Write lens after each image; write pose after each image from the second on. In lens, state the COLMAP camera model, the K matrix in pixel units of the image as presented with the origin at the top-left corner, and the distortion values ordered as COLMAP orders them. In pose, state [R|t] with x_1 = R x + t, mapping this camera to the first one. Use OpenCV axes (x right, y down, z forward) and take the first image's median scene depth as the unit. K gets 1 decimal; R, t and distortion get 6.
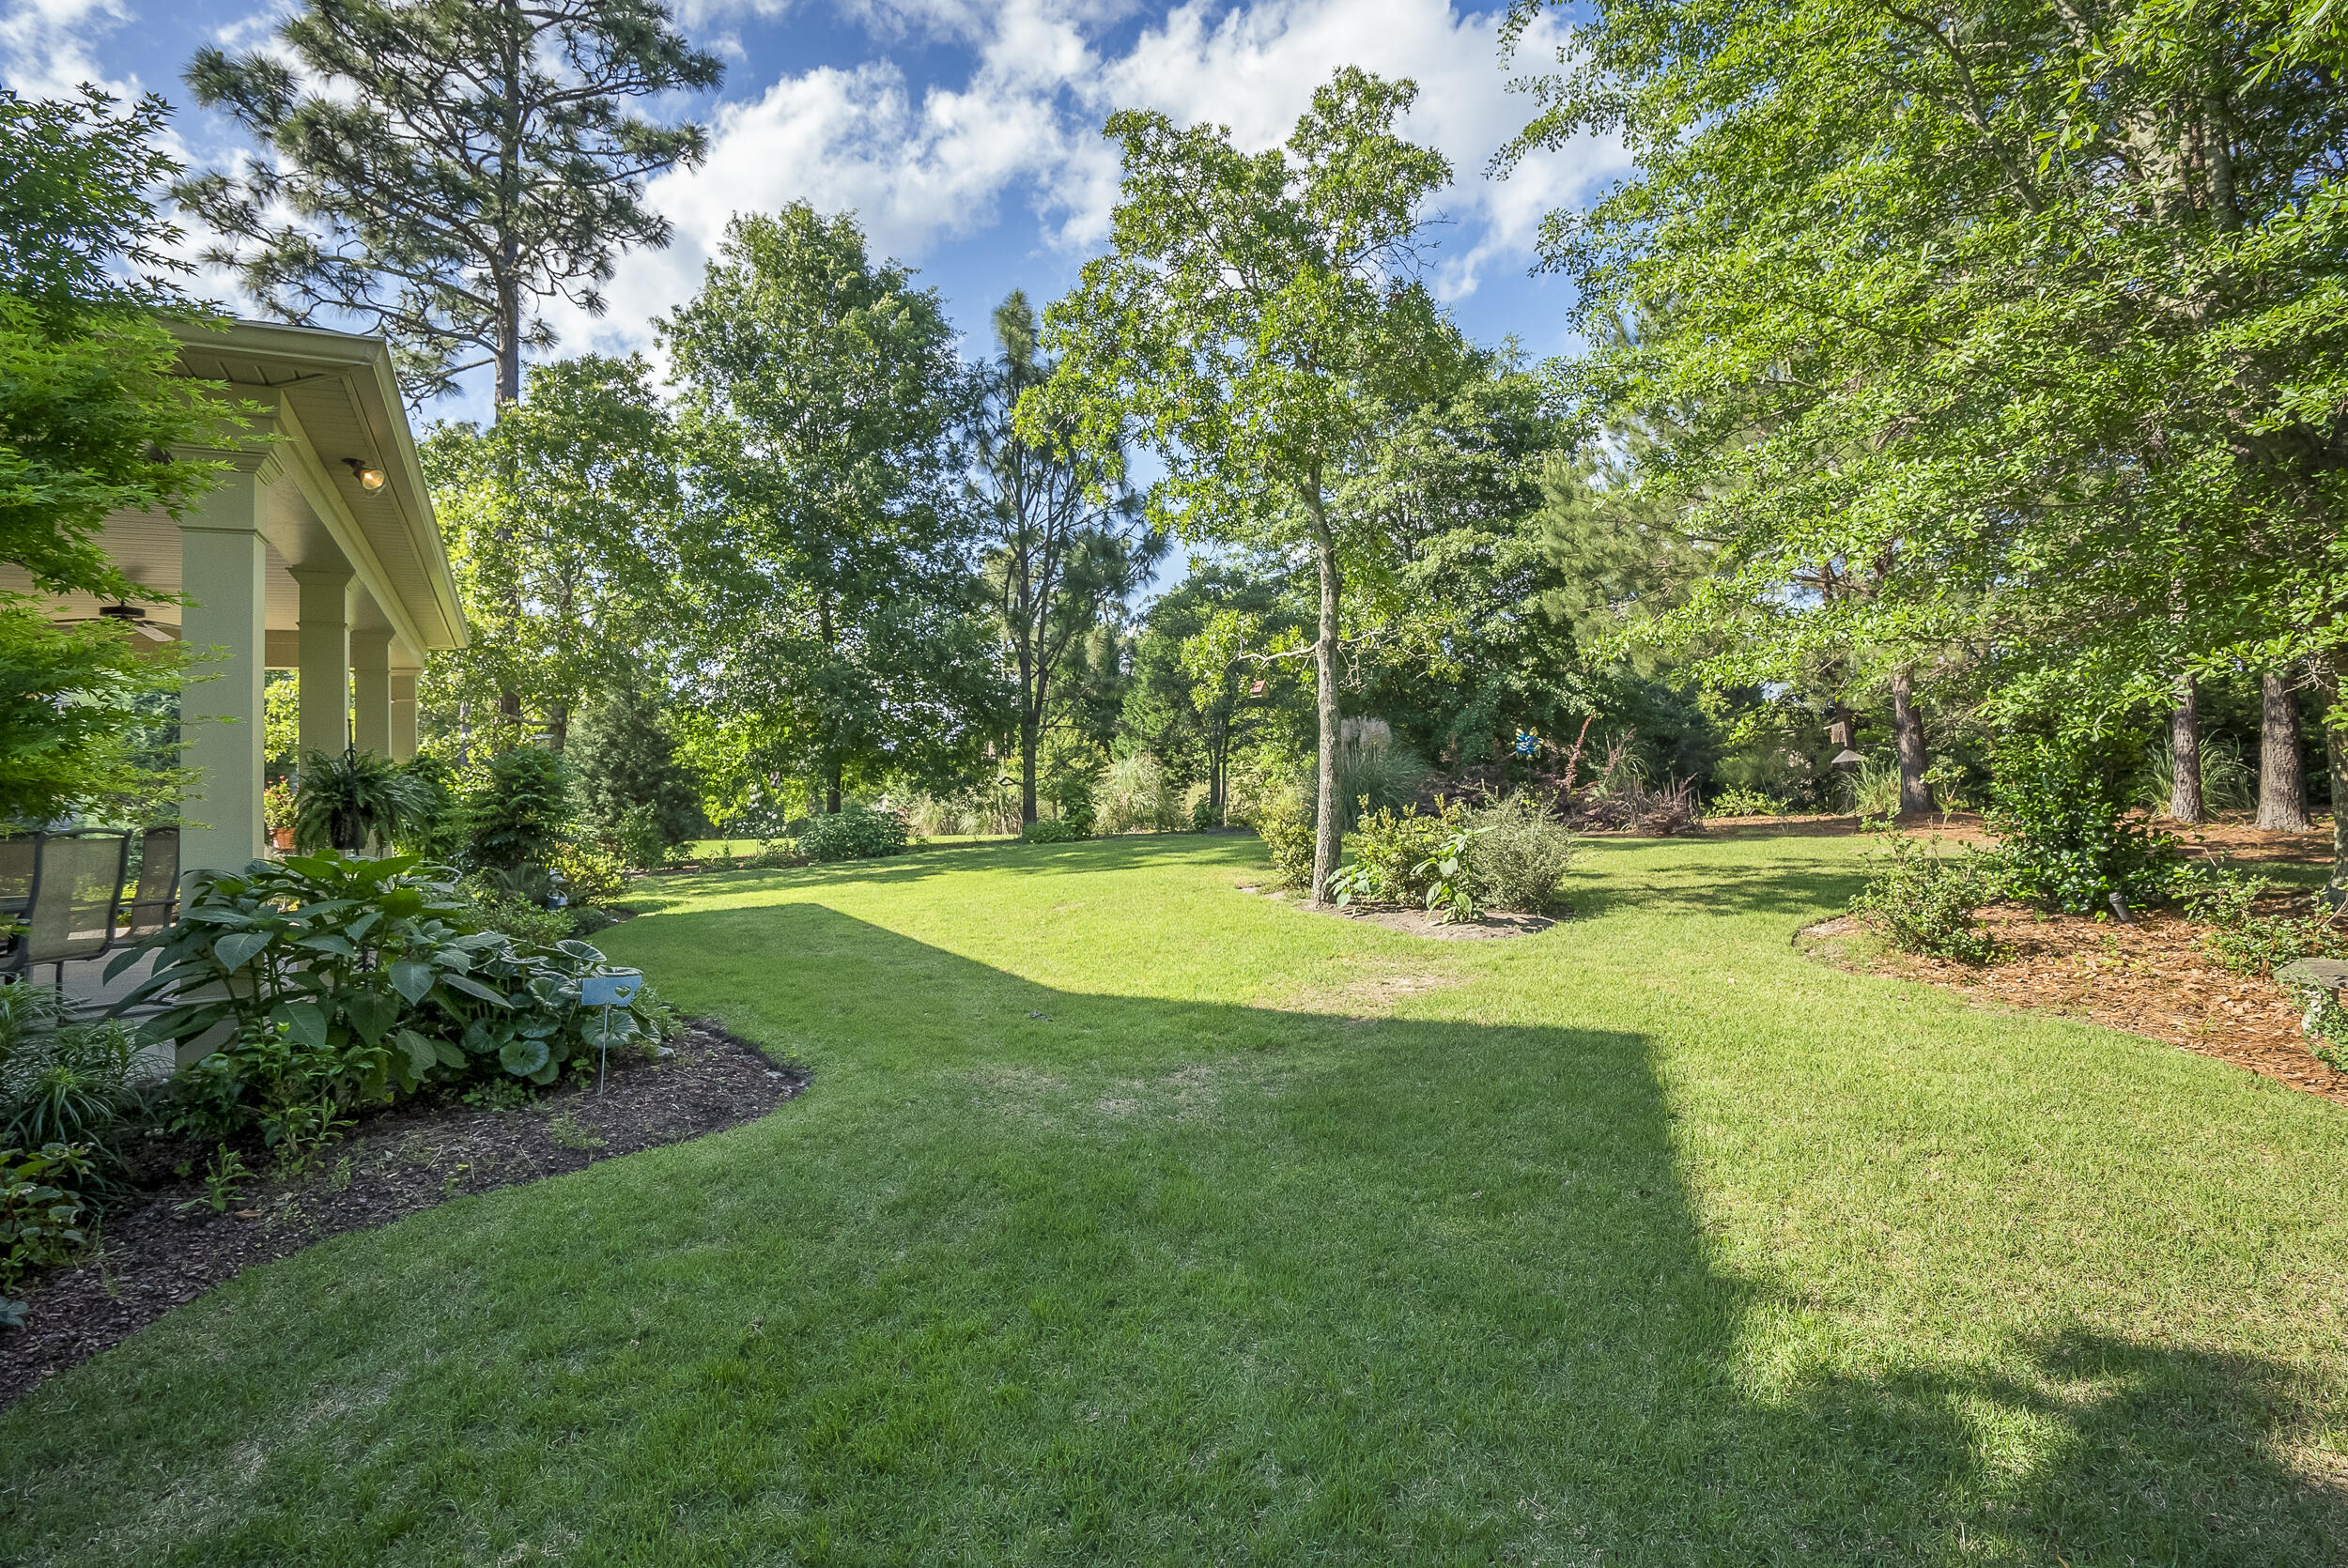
lens RADIAL K [[1047.5, 0, 1163.1], [0, 1047.5, 791.5], [0, 0, 1]] dist [0.000127, 0.000429]
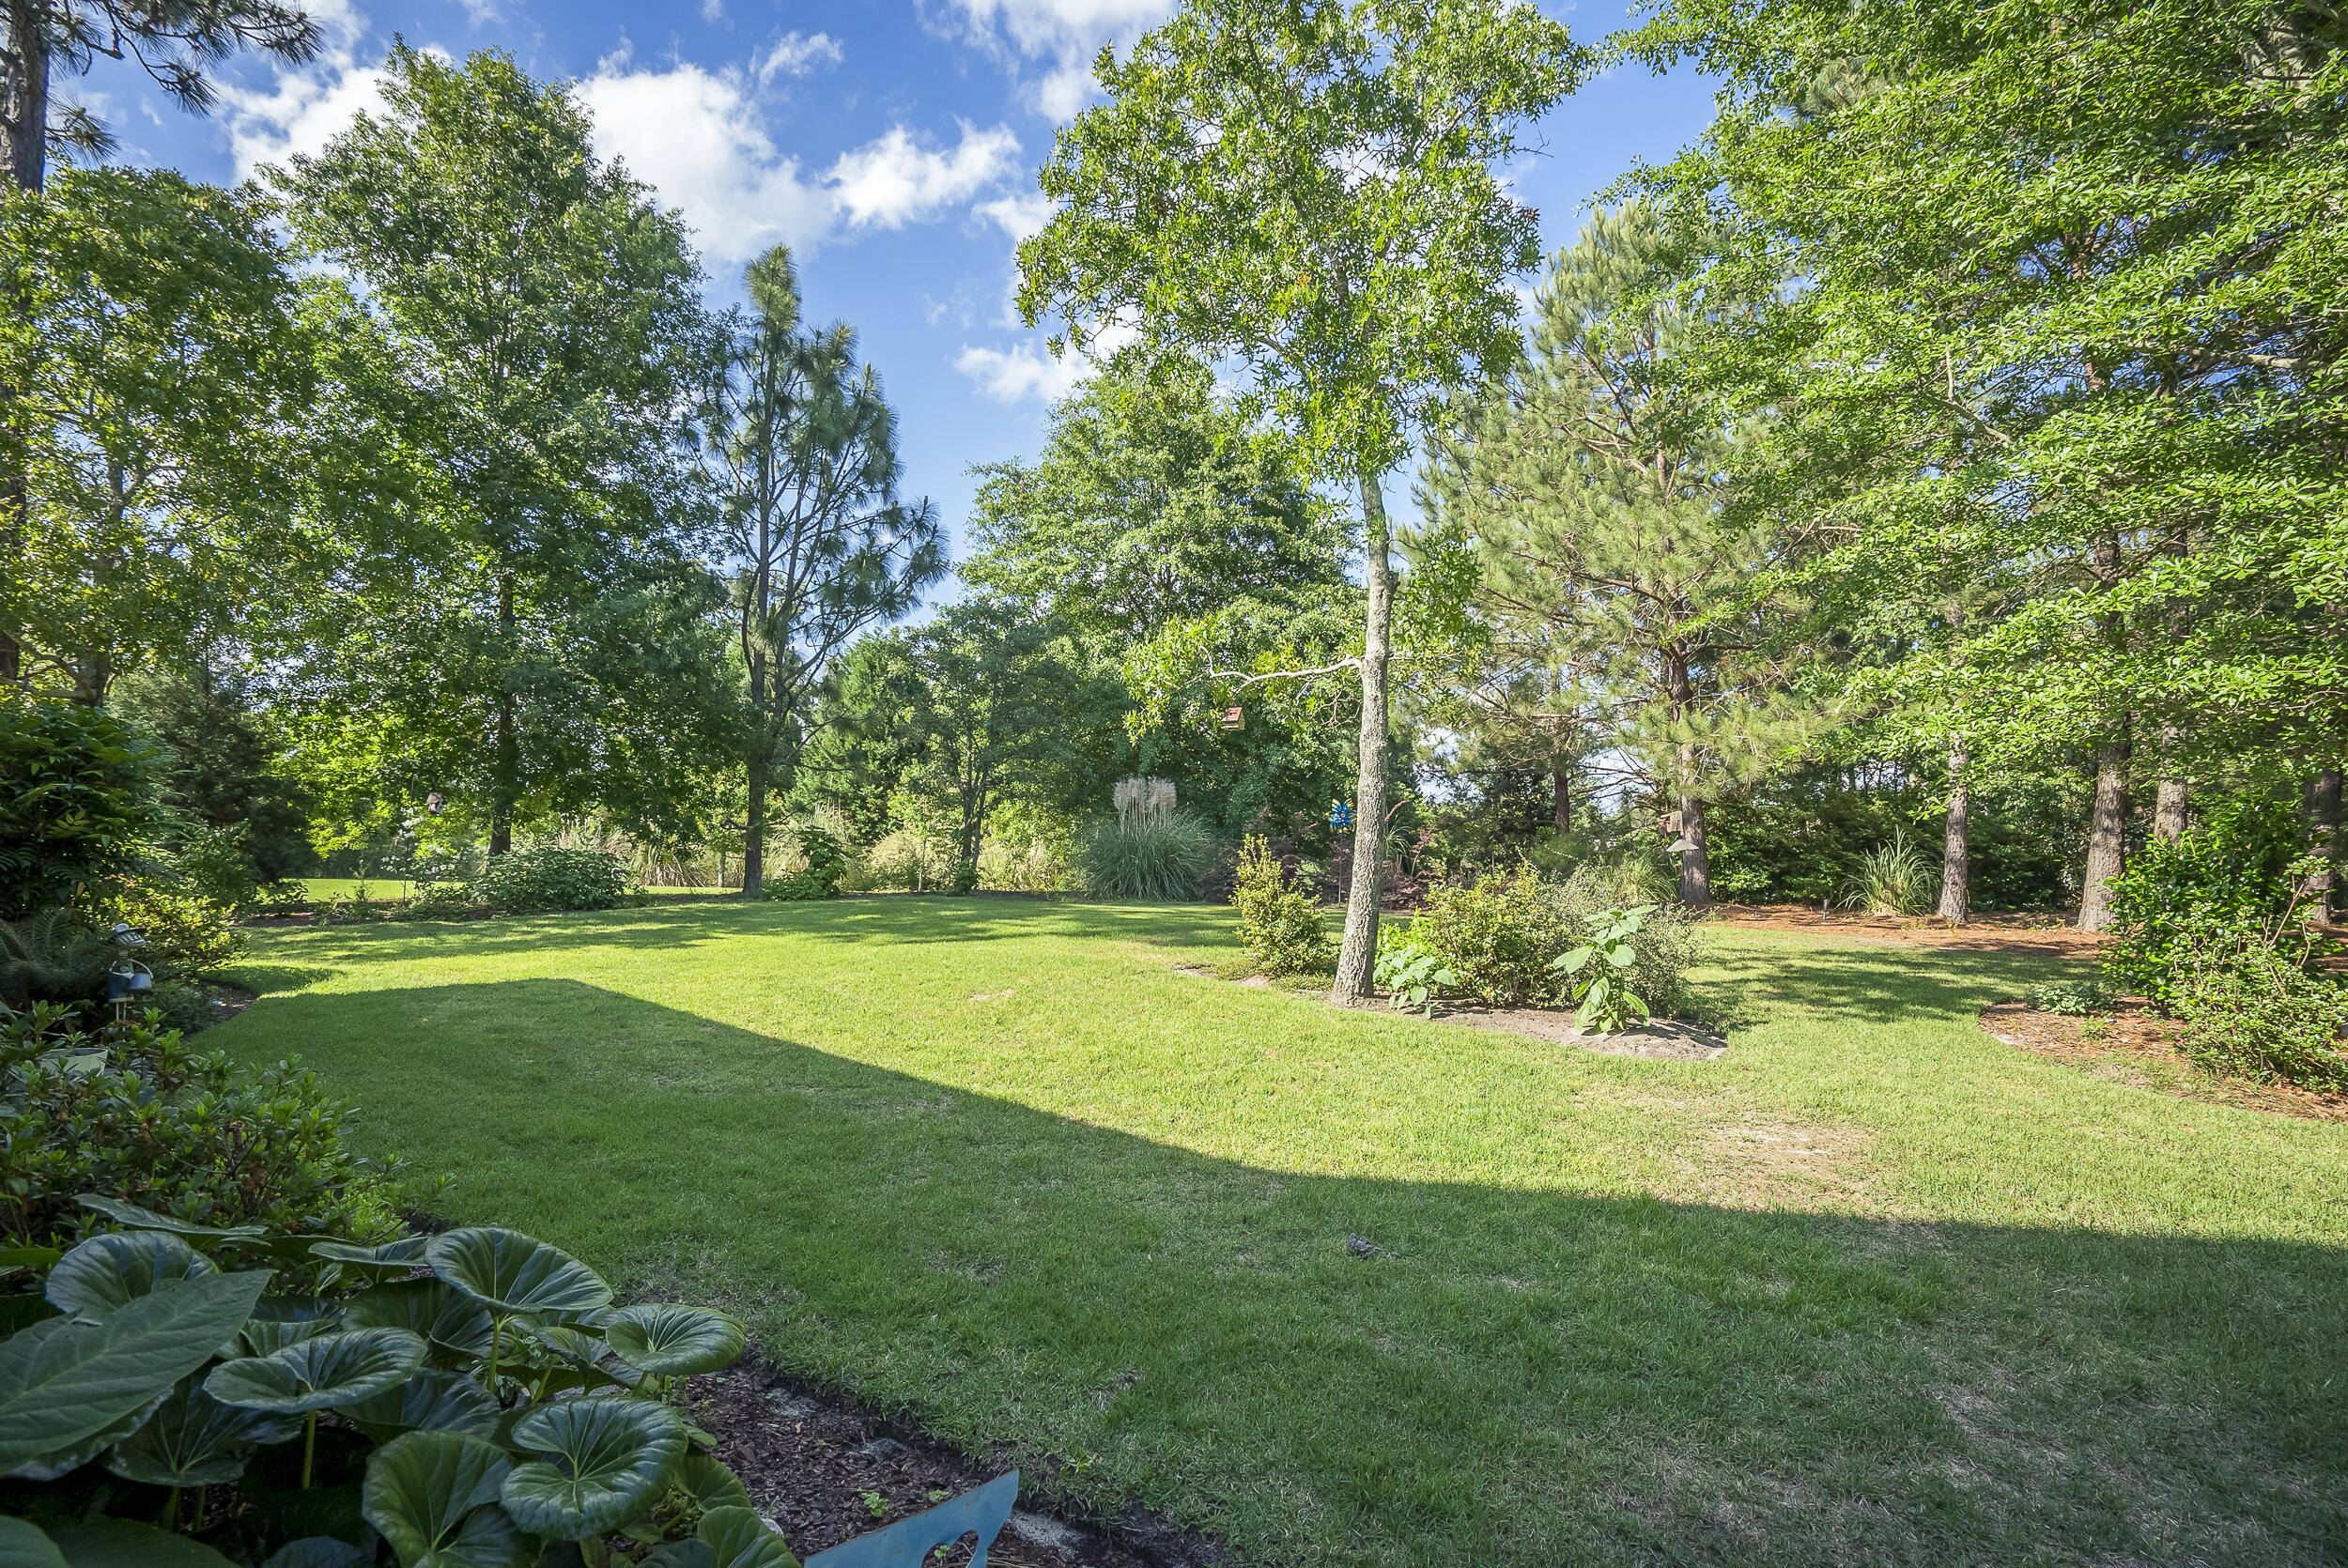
lens RADIAL K [[1078.1, 0, 1172.7], [0, 1078.1, 858.7], [0, 0, 1]] dist [-0.000498, 0.000662]
pose [[0.959852, 0.049415, 0.276122, -0.079061], [-0.050582, 0.998716, -0.002898, 0.005587], [-0.275910, -0.011185, 0.961118, 0.114848]]
